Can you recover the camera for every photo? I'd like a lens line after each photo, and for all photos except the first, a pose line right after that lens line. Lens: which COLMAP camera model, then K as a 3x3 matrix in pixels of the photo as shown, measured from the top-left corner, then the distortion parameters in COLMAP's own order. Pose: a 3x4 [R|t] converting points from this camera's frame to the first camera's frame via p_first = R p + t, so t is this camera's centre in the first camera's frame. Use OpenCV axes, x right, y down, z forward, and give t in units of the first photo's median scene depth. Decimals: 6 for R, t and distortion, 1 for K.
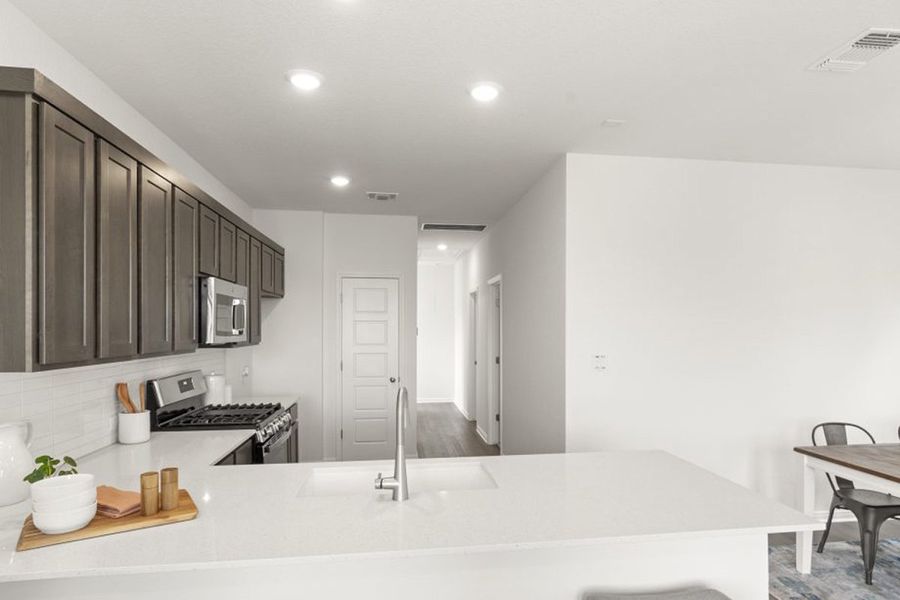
lens RADIAL K [[525.7, 0, 466.9], [0, 525.7, 323.4], [0, 0, 1]] dist [-0.009164, 0.010394]
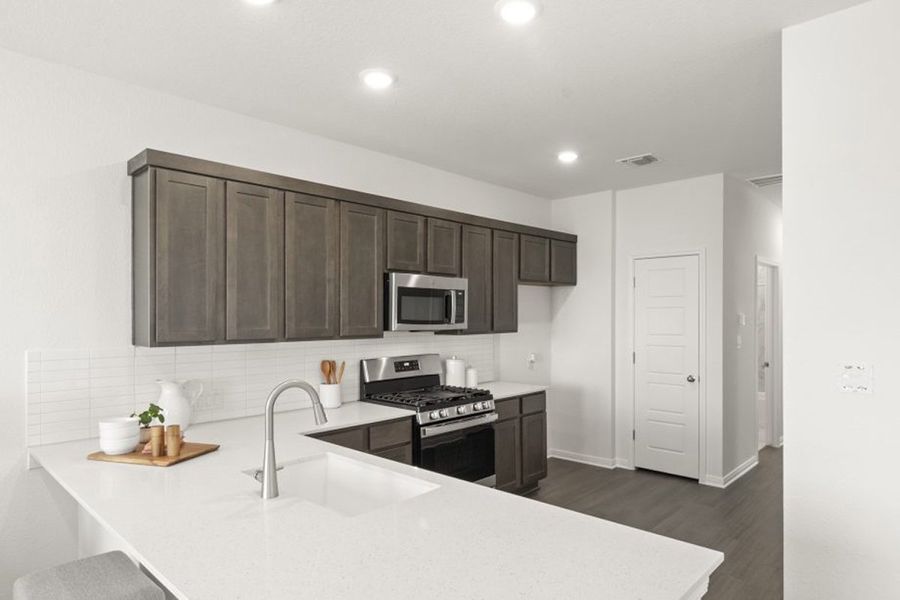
lens RADIAL K [[525.7, 0, 472.4], [0, 525.7, 310.2], [0, 0, 1]] dist [-0.009164, 0.010394]
pose [[0.635647, -0.010790, -0.771904, 0.474934], [0.010715, 0.999929, -0.005154, 0.001347], [0.771905, -0.004995, 0.635718, 0.376877]]
